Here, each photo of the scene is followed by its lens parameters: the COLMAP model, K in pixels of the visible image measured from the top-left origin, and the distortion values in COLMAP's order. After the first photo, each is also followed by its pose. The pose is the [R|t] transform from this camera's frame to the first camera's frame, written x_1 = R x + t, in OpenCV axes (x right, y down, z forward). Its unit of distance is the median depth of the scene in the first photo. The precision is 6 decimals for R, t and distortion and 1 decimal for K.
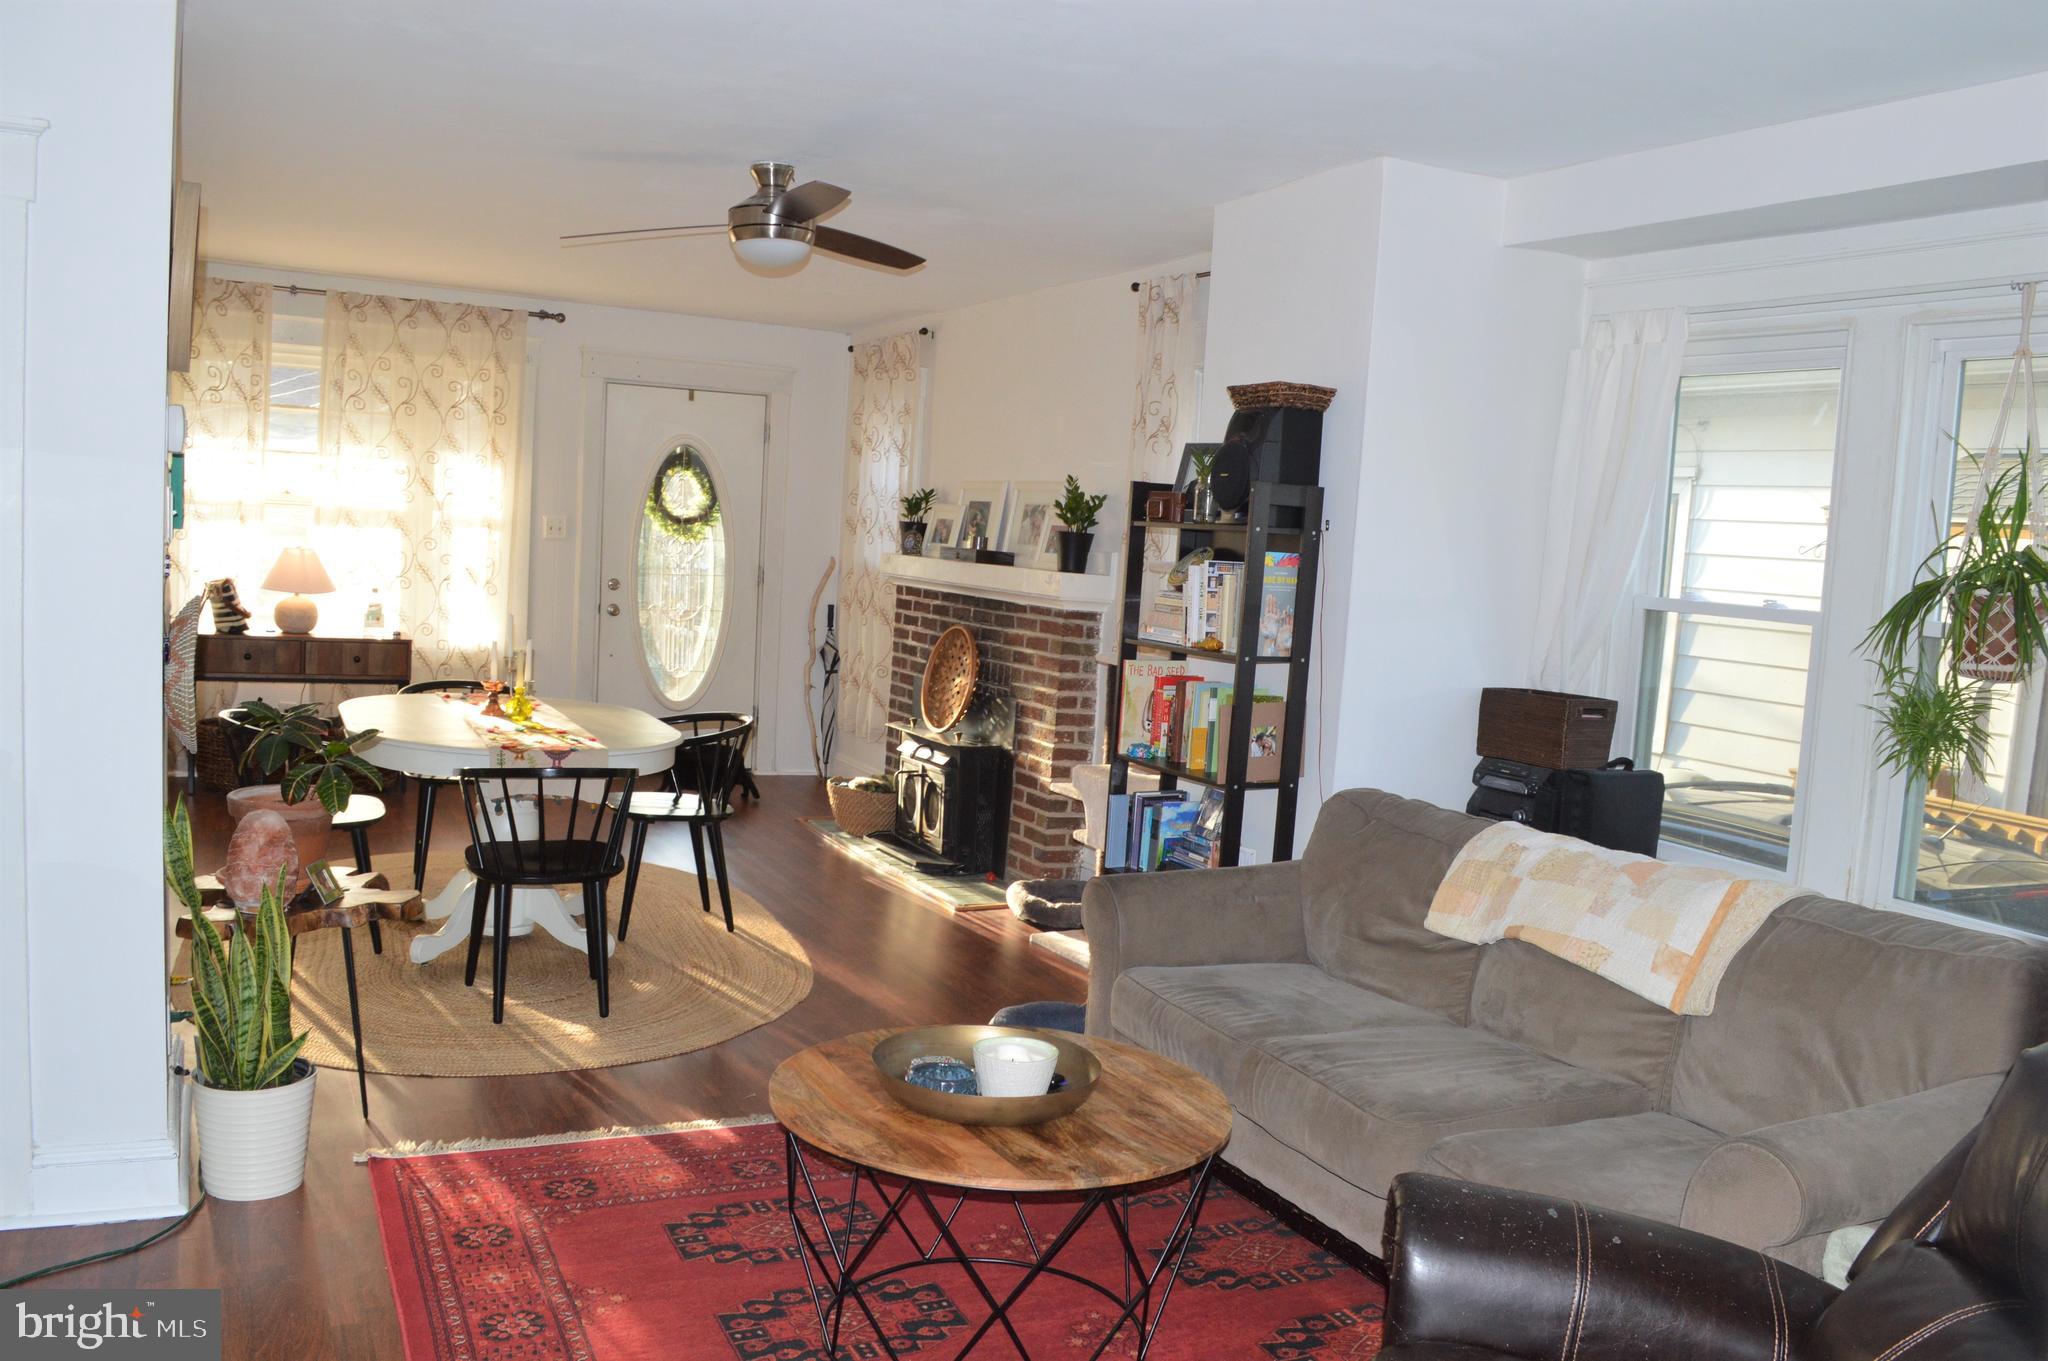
lens RADIAL K [[1624.2, 0, 997.5], [0, 1624.2, 696.7], [0, 0, 1]] dist [-0.082671, 0.015511]
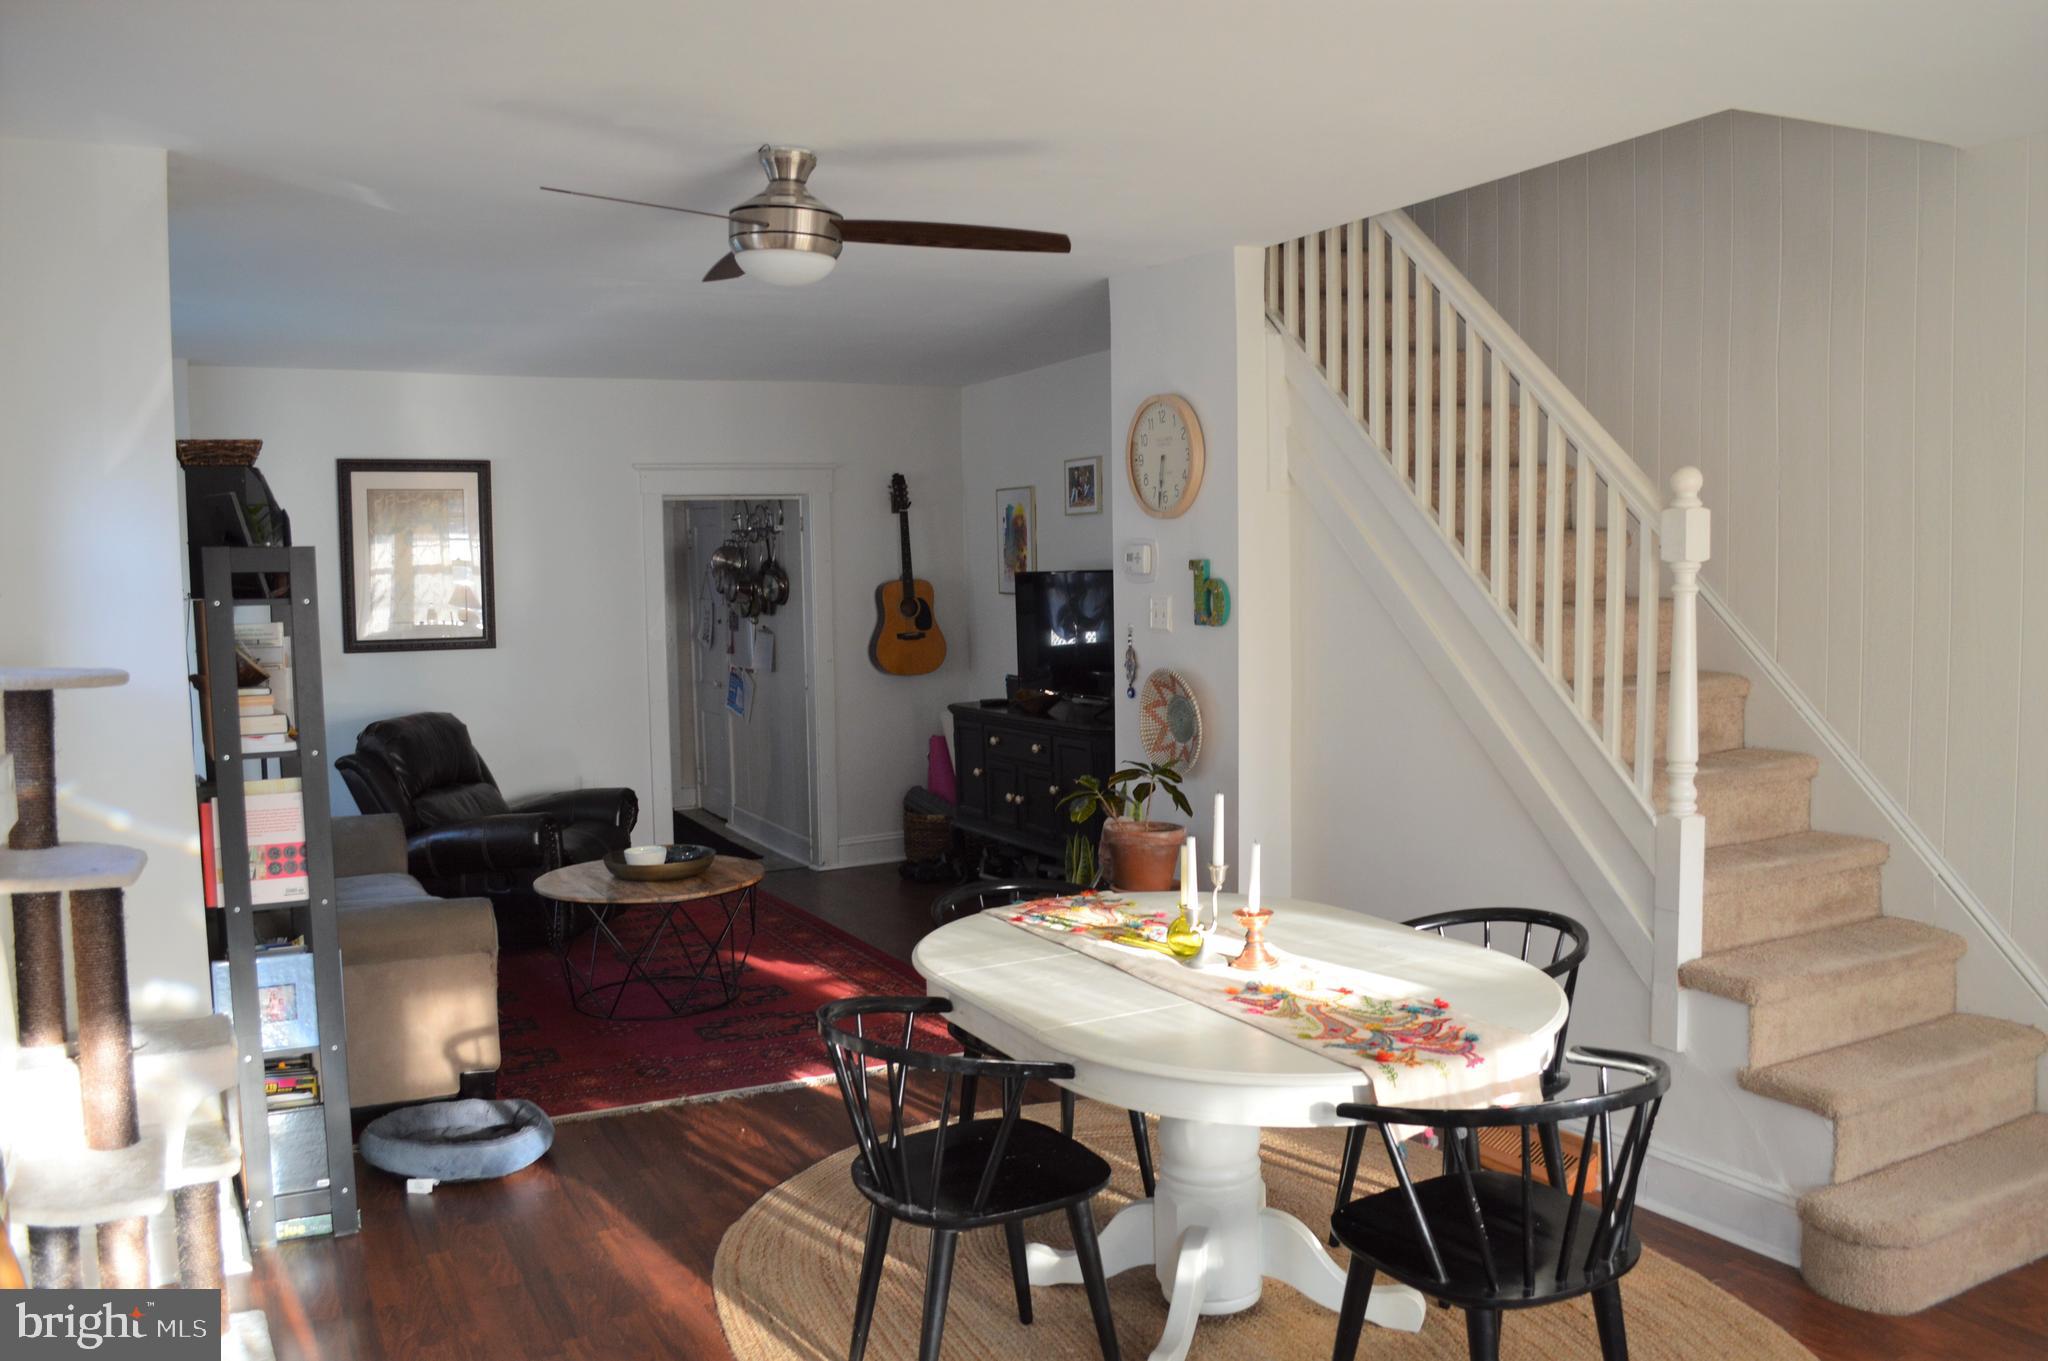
lens RADIAL K [[1624.2, 0, 1037.6], [0, 1624.2, 683.9], [0, 0, 1]] dist [-0.082671, 0.015511]
pose [[-0.998455, -0.035547, -0.042697, -0.192038], [-0.042451, 0.983911, 0.173543, -0.178375], [0.035841, 0.175088, -0.983900, 1.466378]]
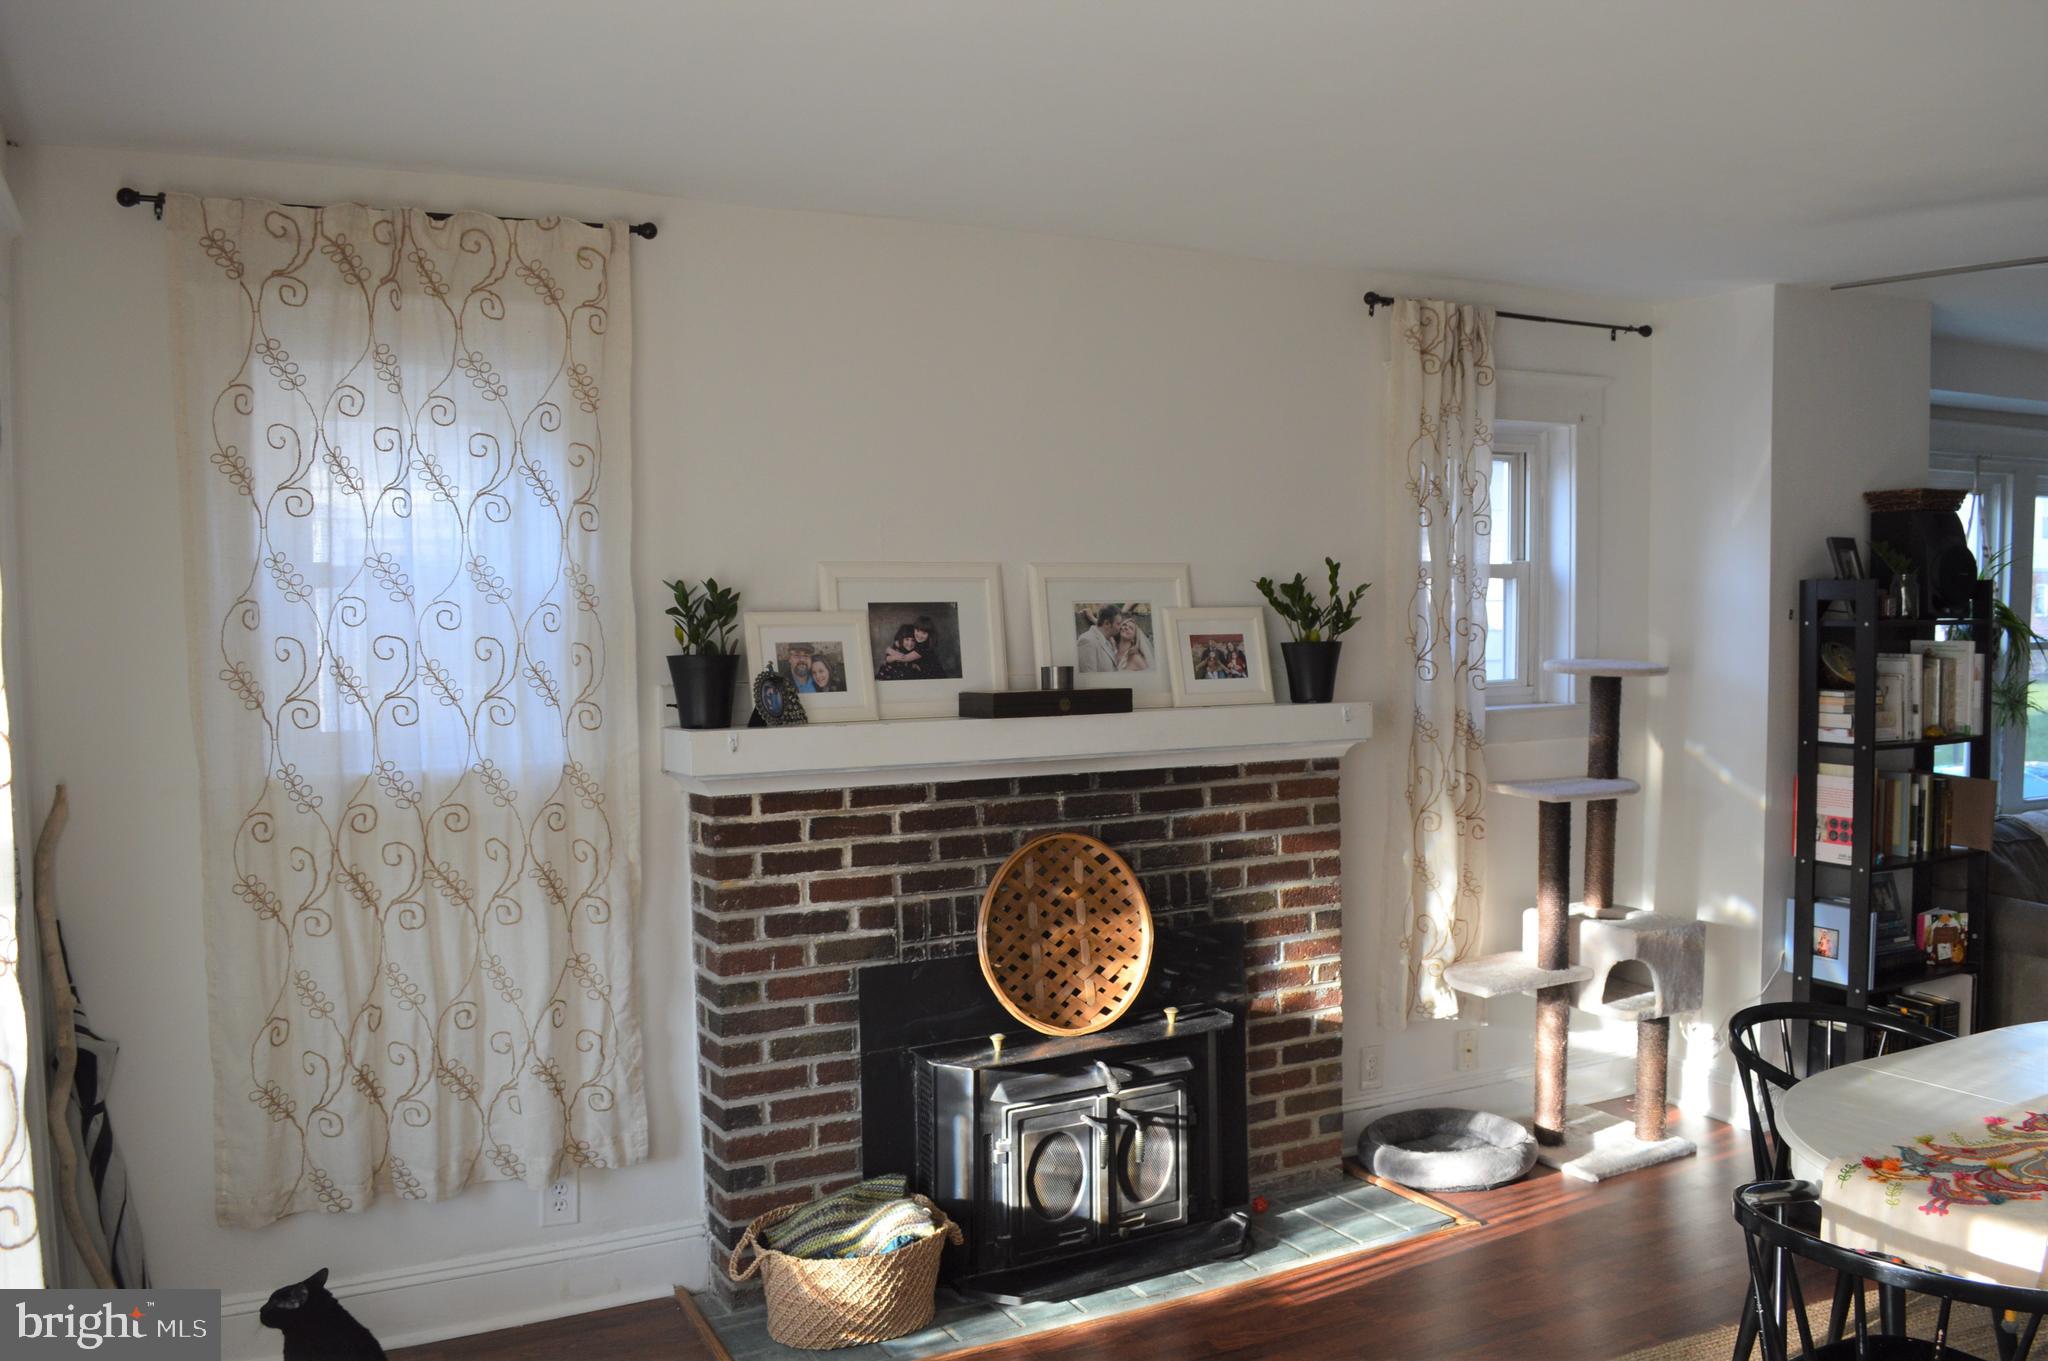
lens RADIAL K [[1624.2, 0, 1030.8], [0, 1624.2, 683.7], [0, 0, 1]] dist [-0.082671, 0.015511]
pose [[-0.032680, -0.103093, 0.994135, -0.687206], [0.110829, 0.988158, 0.106117, -0.186838], [-0.993302, 0.113647, -0.020867, 1.250812]]
